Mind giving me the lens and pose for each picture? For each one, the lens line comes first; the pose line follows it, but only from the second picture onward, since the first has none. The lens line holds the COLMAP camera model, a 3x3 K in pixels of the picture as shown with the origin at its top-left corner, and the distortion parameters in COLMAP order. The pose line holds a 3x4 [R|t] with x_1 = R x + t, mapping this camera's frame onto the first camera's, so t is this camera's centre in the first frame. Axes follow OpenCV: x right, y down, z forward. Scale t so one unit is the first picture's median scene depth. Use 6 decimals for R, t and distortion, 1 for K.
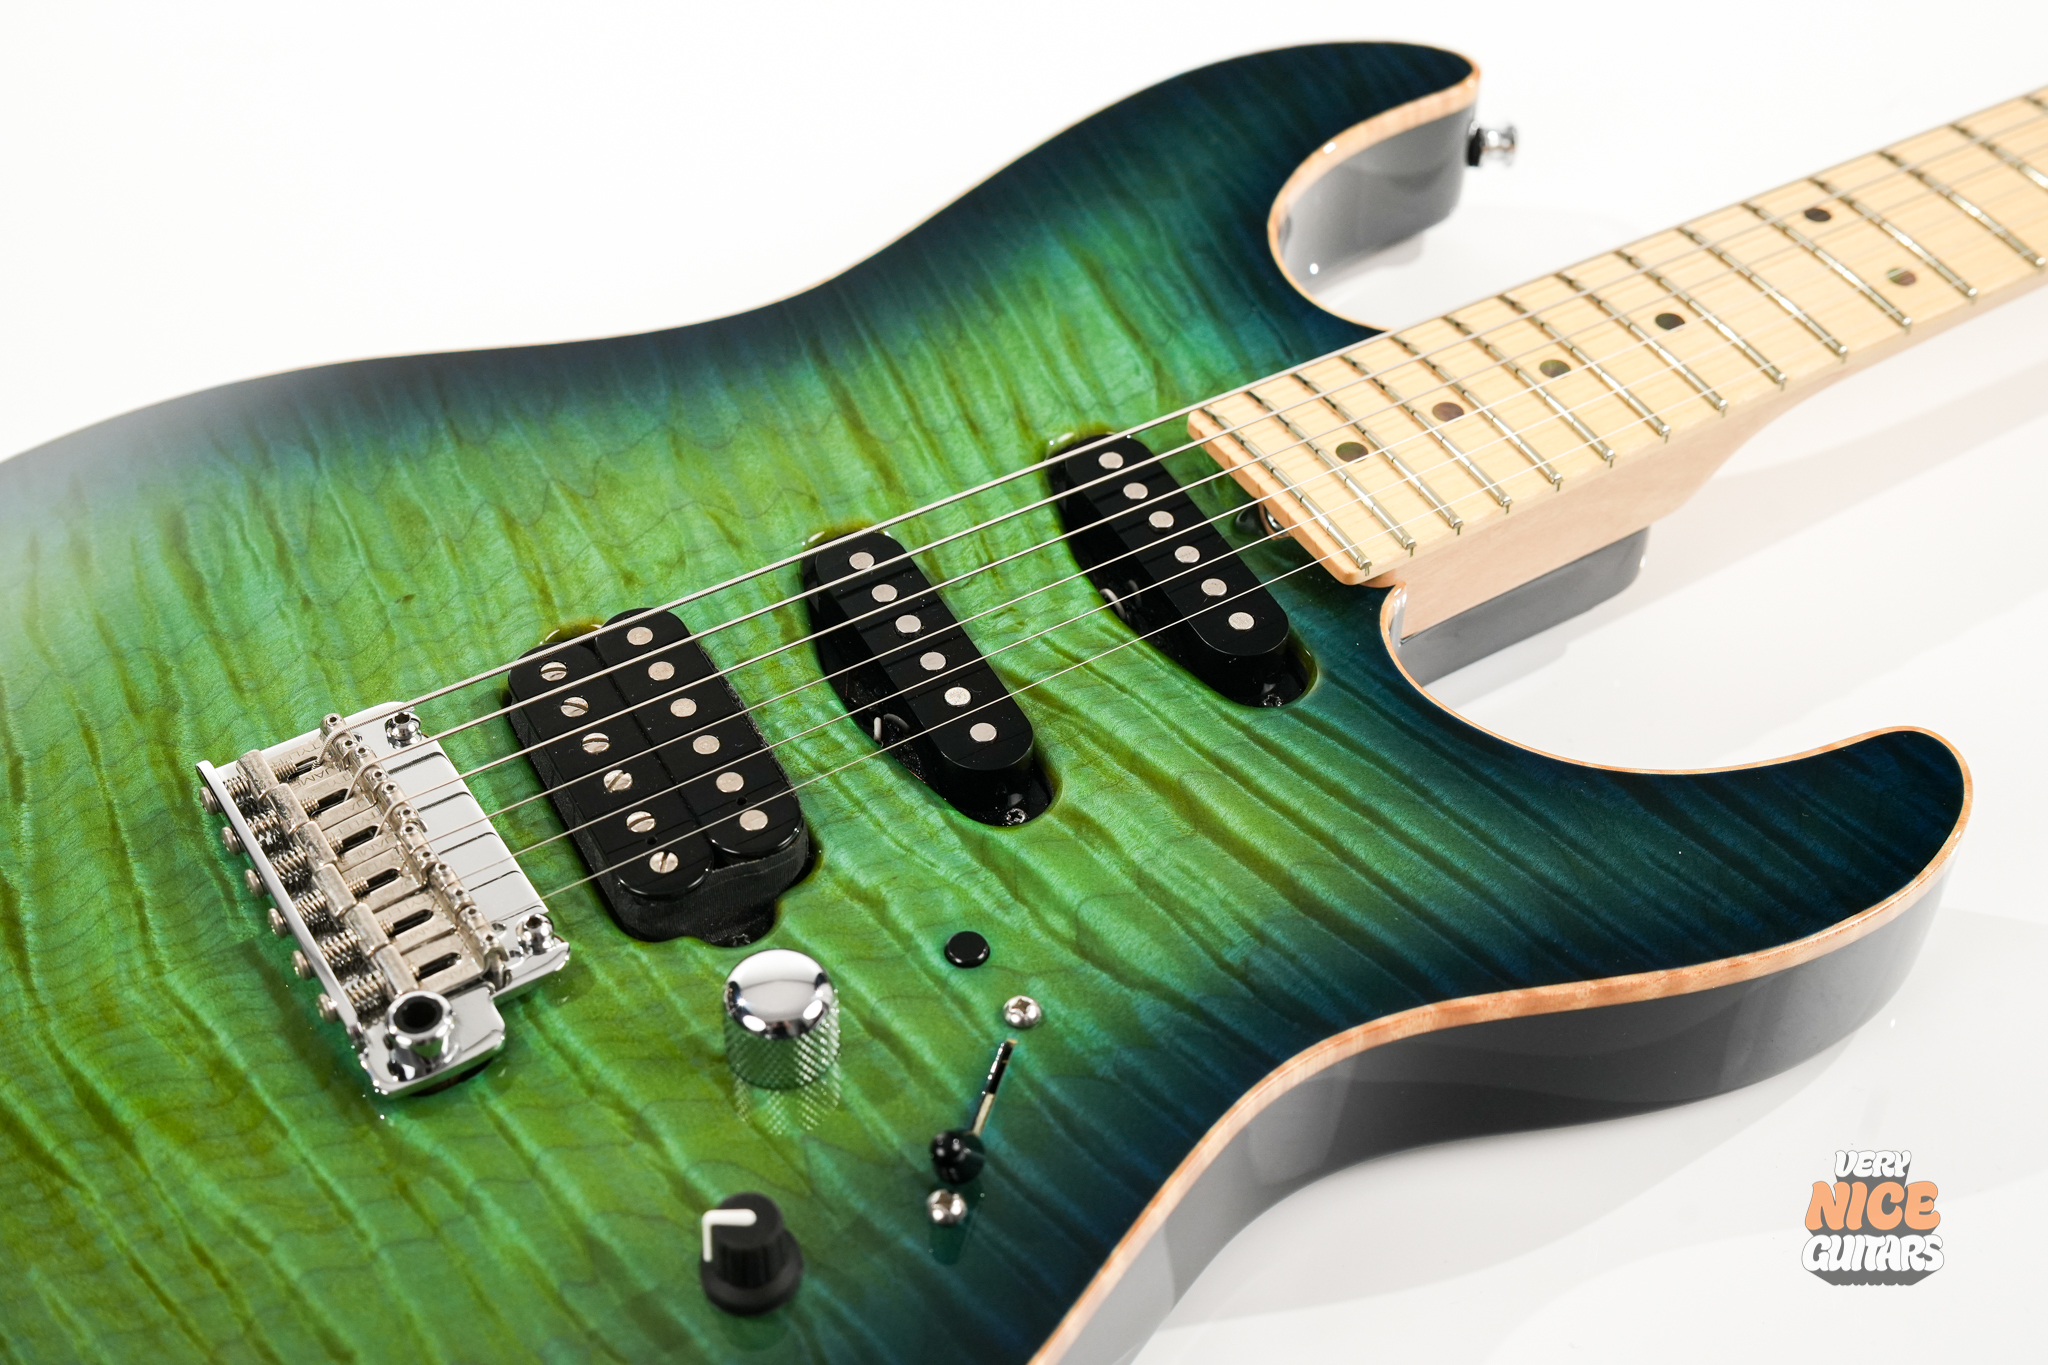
lens RADIAL K [[2895.9, 0, 1015.9], [0, 2895.9, 683.8], [0, 0, 1]] dist [0.007166, 0.000000]
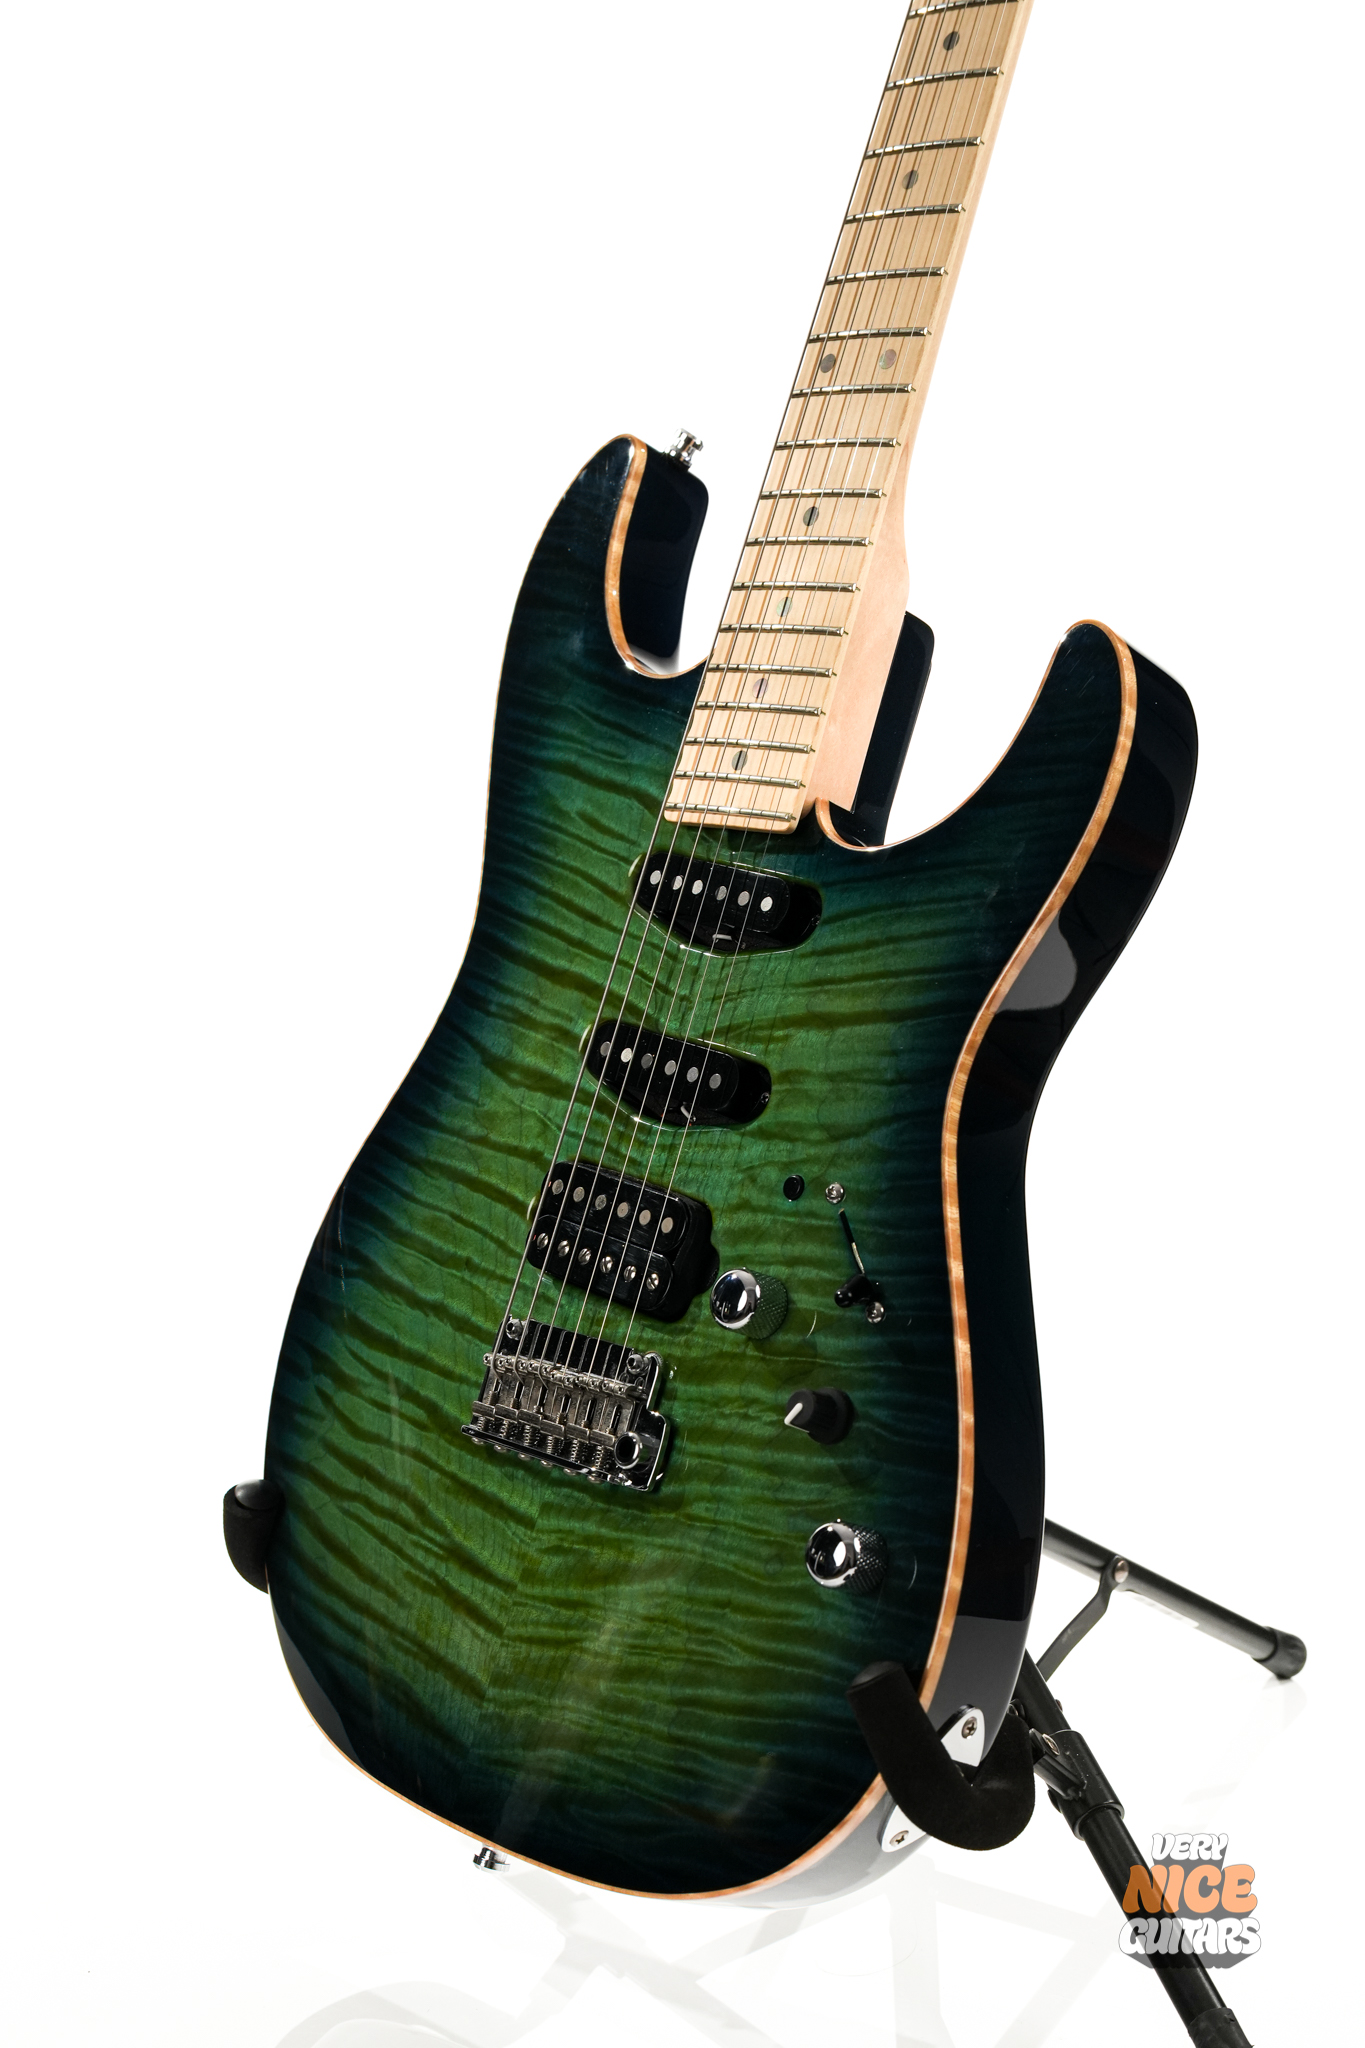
lens RADIAL K [[2895.9, 0, 685.2], [0, 2895.9, 1027.9], [0, 0, 1]] dist [0.007166, 0.000000]
pose [[0.593825, -0.754995, -0.278127, 0.481369], [0.789793, 0.612967, 0.022334, -0.054924], [0.153621, -0.232925, 0.960285, -0.632315]]
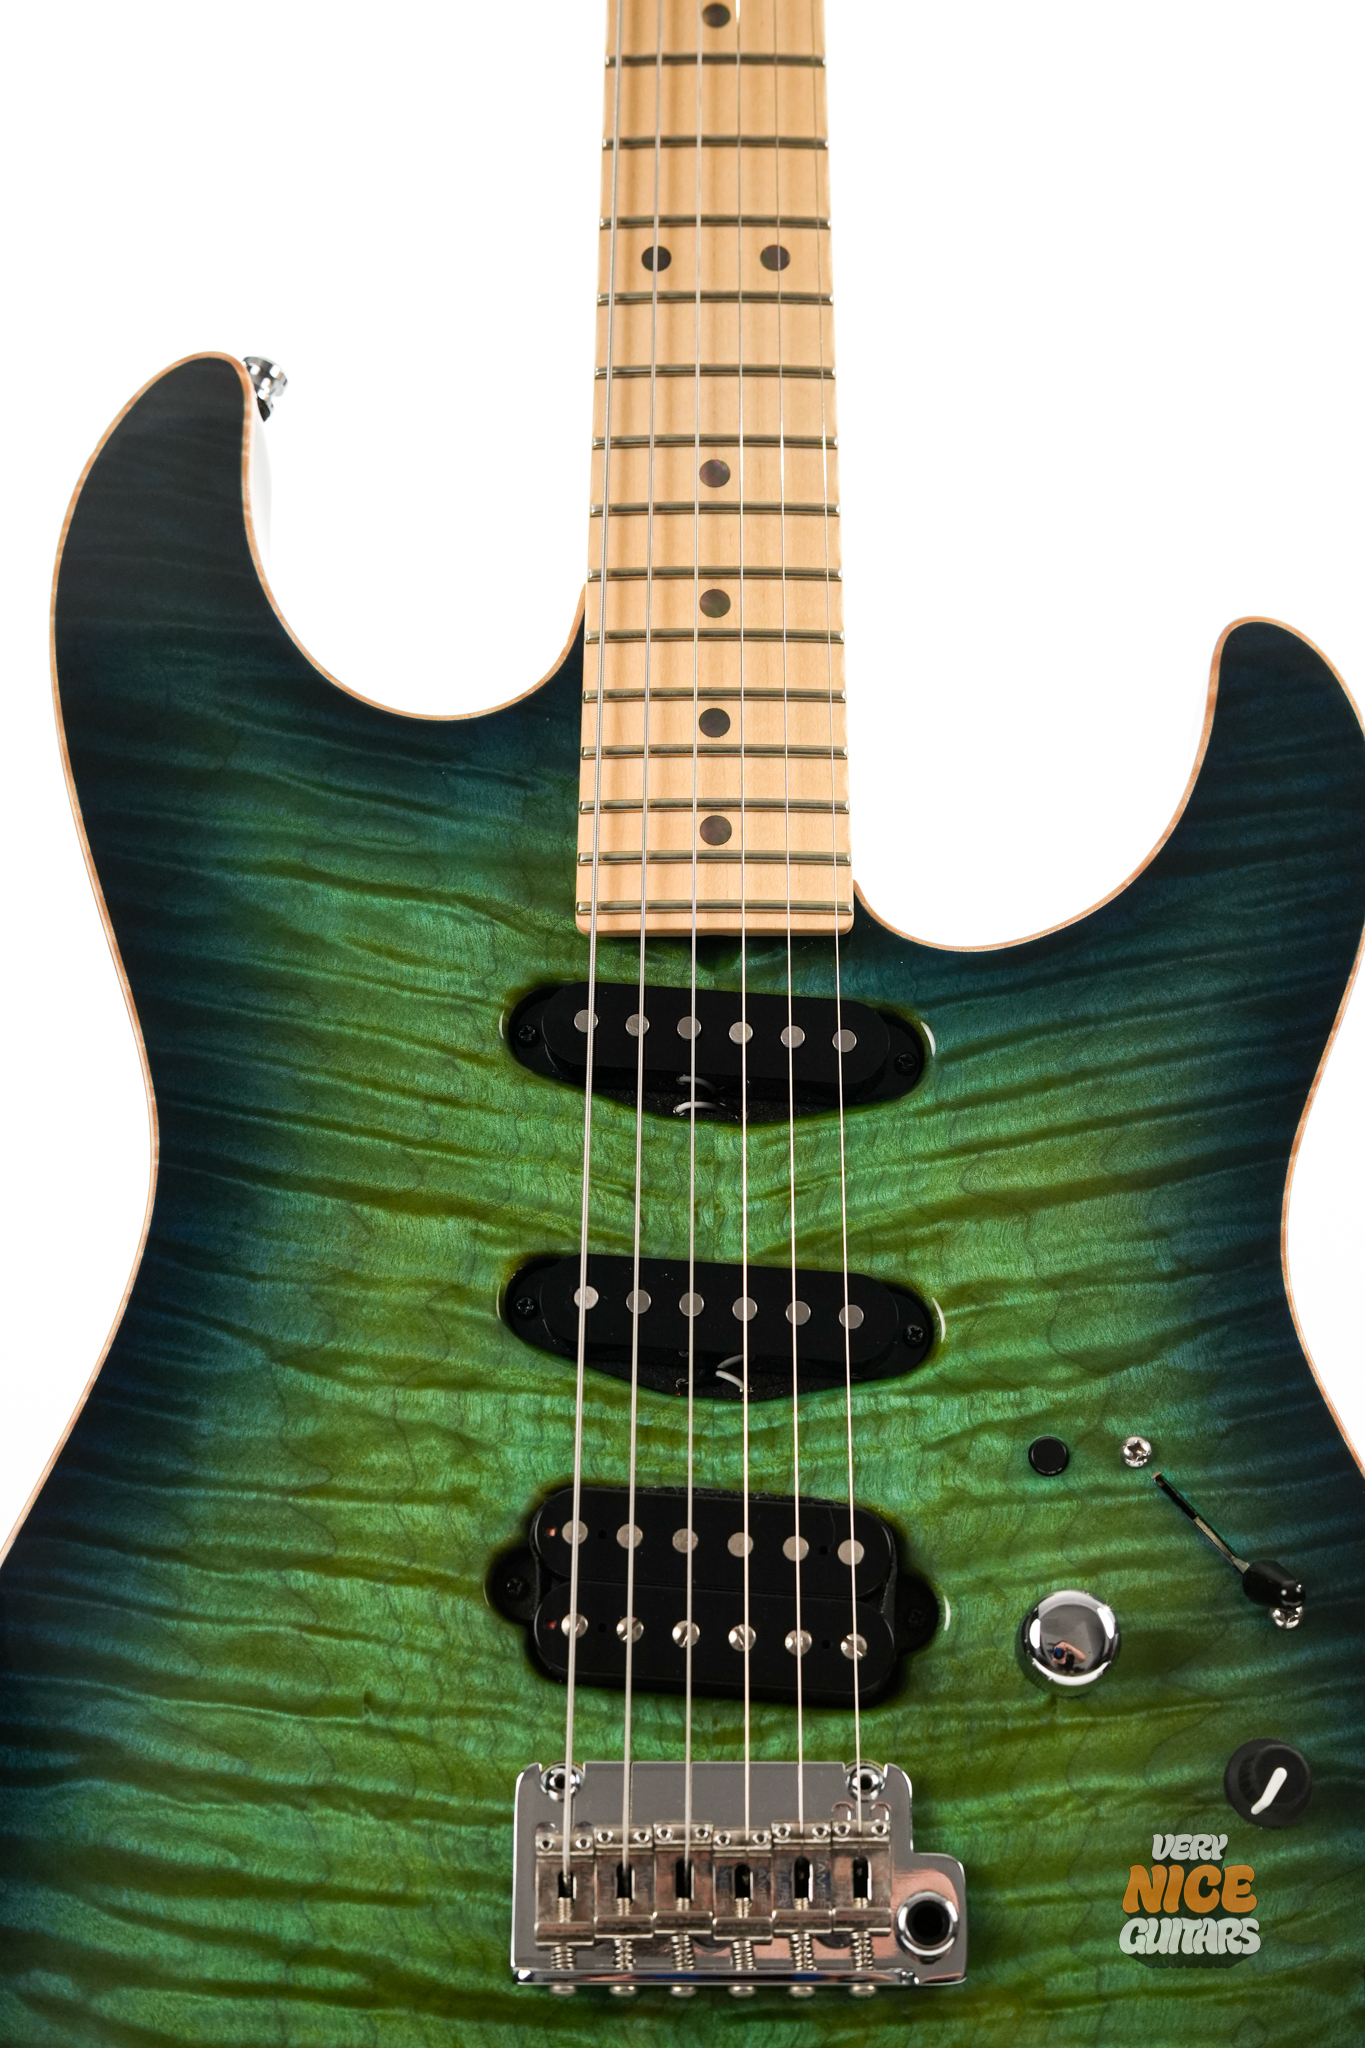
lens RADIAL K [[3180.1, 0, 691.8], [0, 3180.1, 1031.1], [0, 0, 1]] dist [0.008458, 0.000000]
pose [[0.526347, -0.807444, 0.266445, -0.277444], [0.610654, 0.577031, 0.542344, -0.736953], [-0.591660, -0.122756, 0.796787, 0.106490]]
